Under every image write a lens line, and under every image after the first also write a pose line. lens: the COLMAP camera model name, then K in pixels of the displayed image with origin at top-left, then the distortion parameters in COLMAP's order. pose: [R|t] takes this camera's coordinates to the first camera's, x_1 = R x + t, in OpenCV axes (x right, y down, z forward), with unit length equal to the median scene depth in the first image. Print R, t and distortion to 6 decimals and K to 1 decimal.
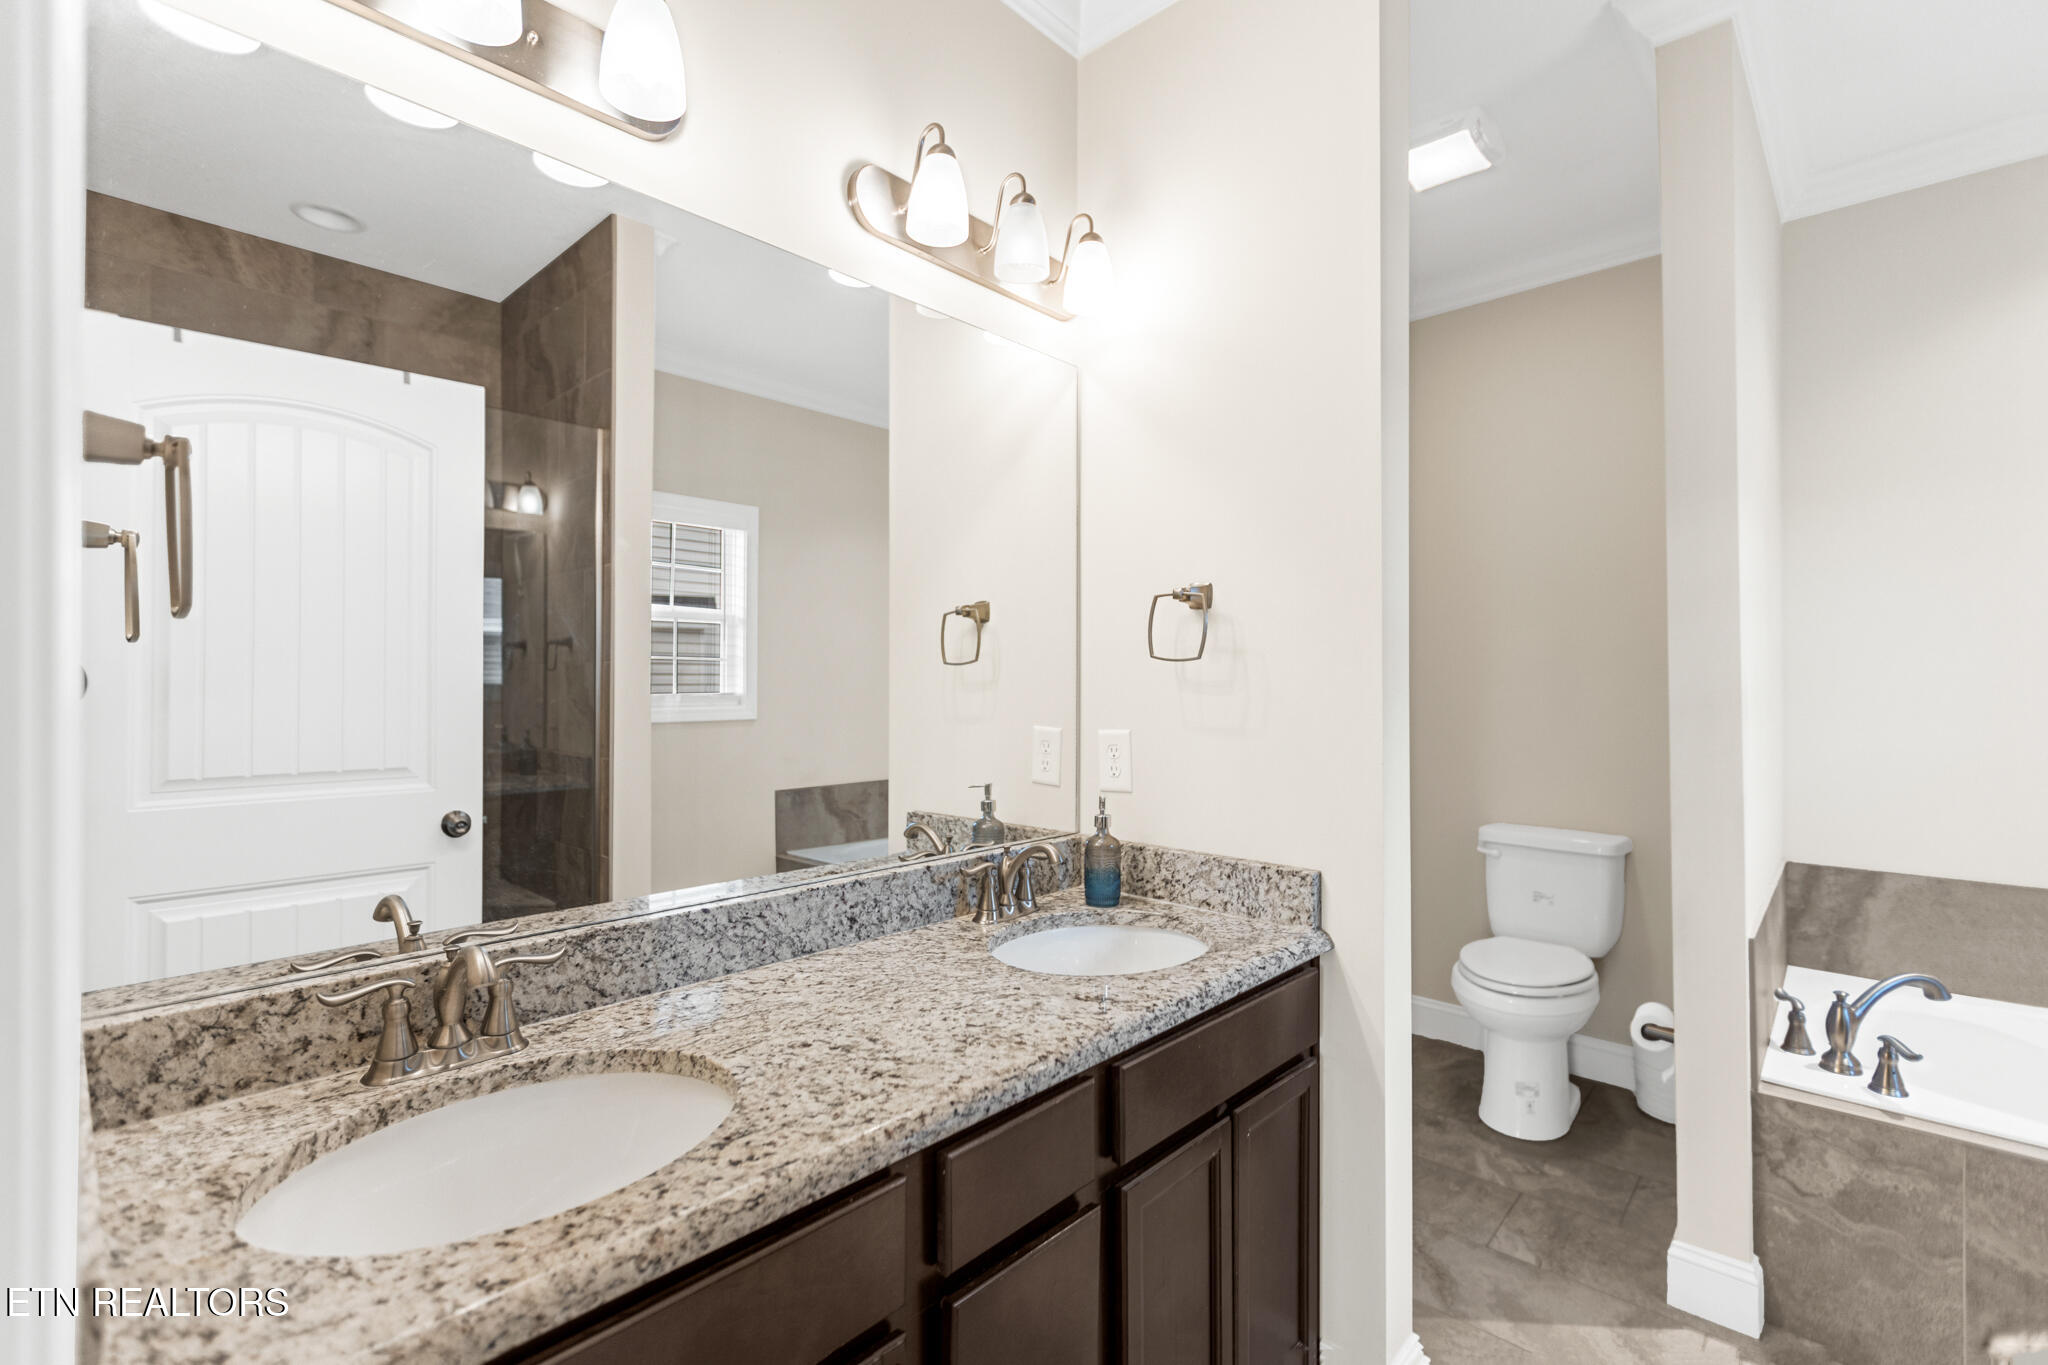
lens RADIAL K [[911.4, 0, 1011.9], [0, 911.4, 680.0], [0, 0, 1]] dist [0.001923, -0.000323]
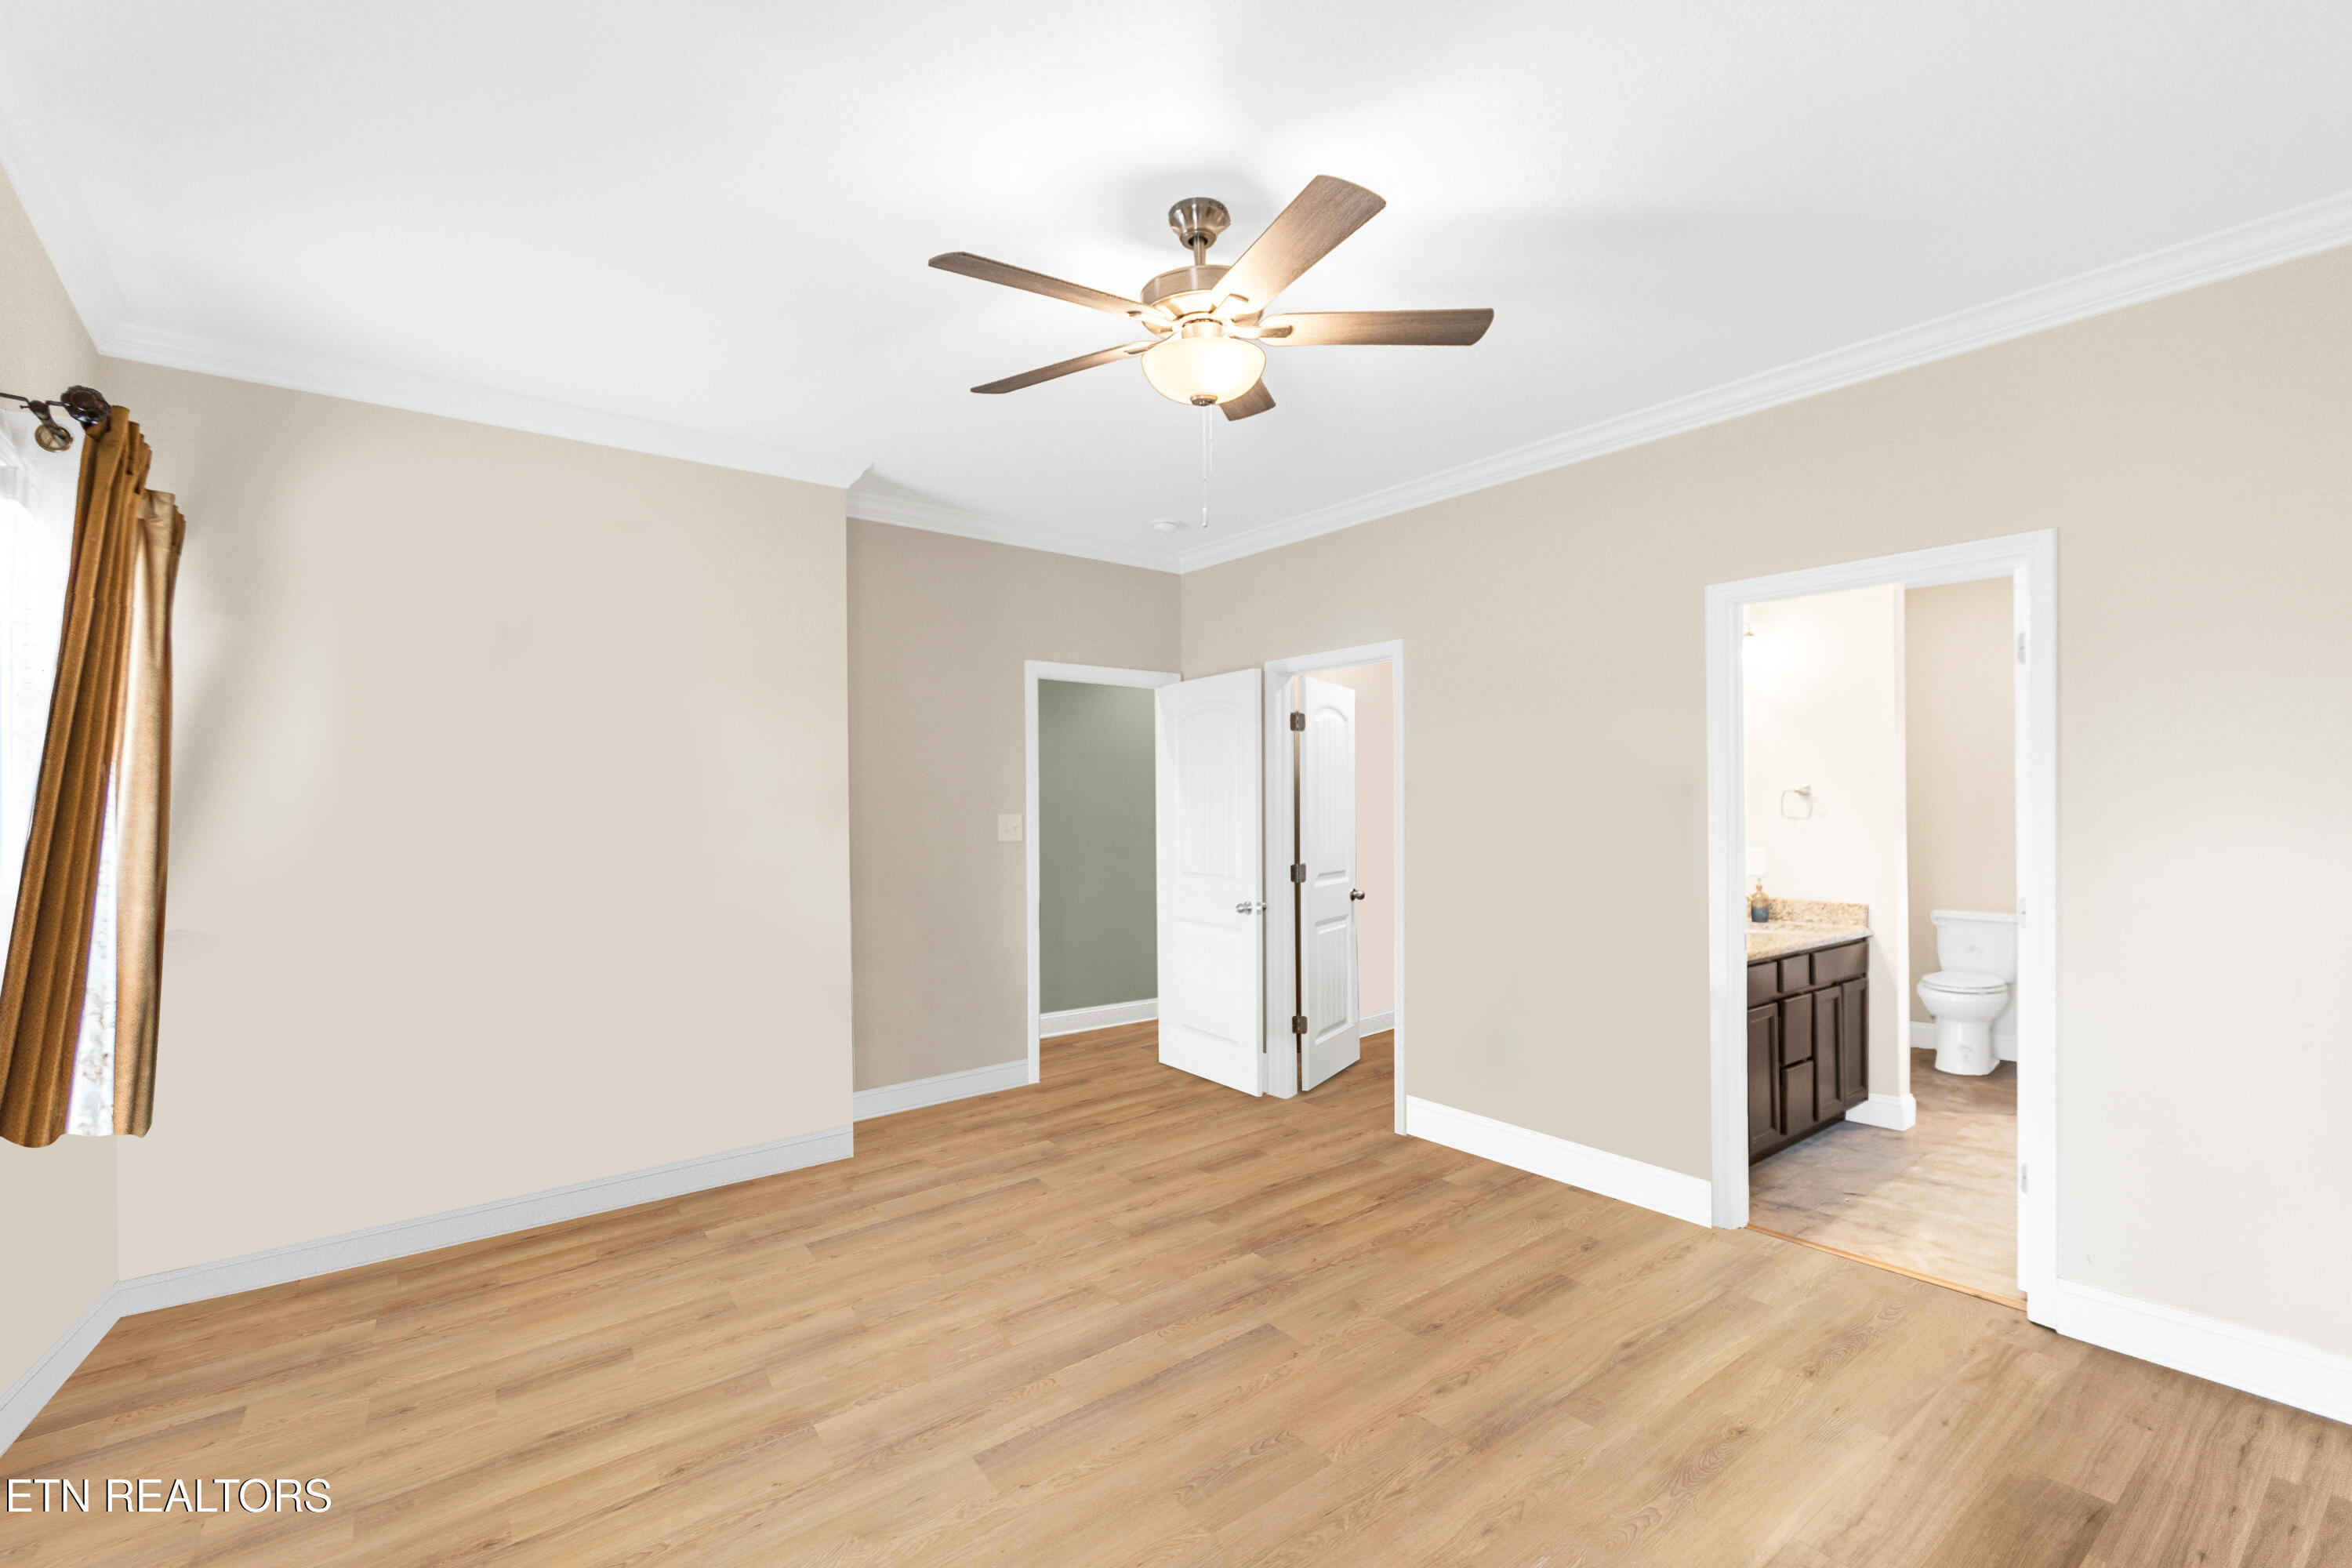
lens RADIAL K [[1046.7, 0, 1161.4], [0, 1046.7, 811.7], [0, 0, 1]] dist [0.002665, 0.000340]
pose [[0.987228, -0.007509, -0.159139, -0.968788], [0.009747, 0.999864, 0.013287, -0.089744], [0.159017, -0.014668, 0.987167, -1.866344]]
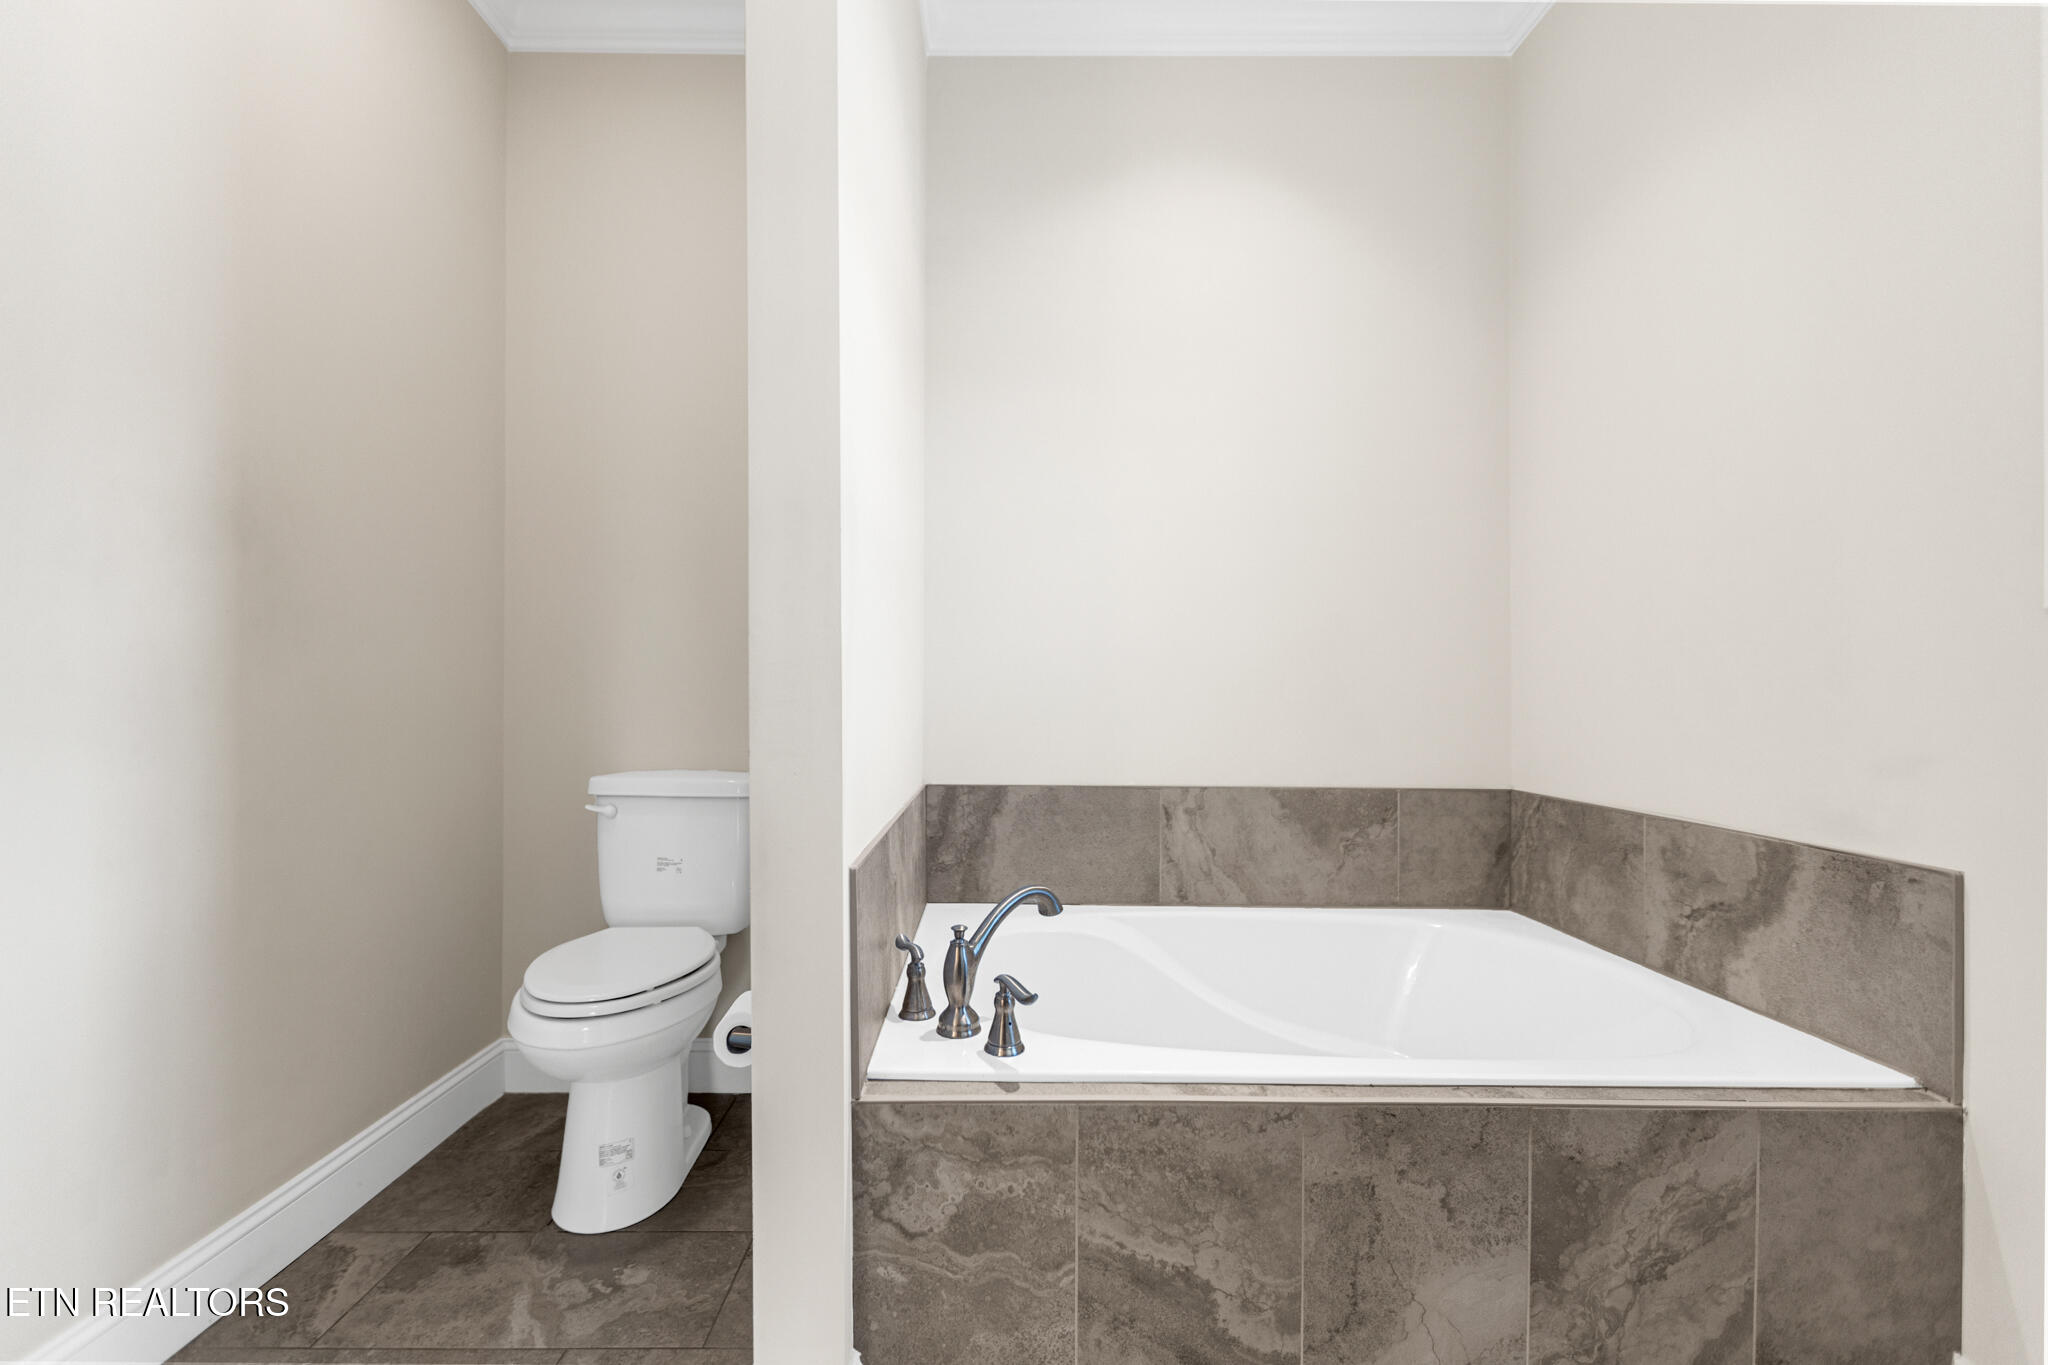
lens RADIAL K [[911.7, 0, 1001.5], [0, 911.7, 709.2], [0, 0, 1]] dist [0.036139, 0.000079]
pose [[0.734503, -0.010186, 0.678529, 0.453159], [-0.004919, 0.999781, 0.020333, 0.158290], [-0.678587, -0.018272, 0.734293, 0.457501]]
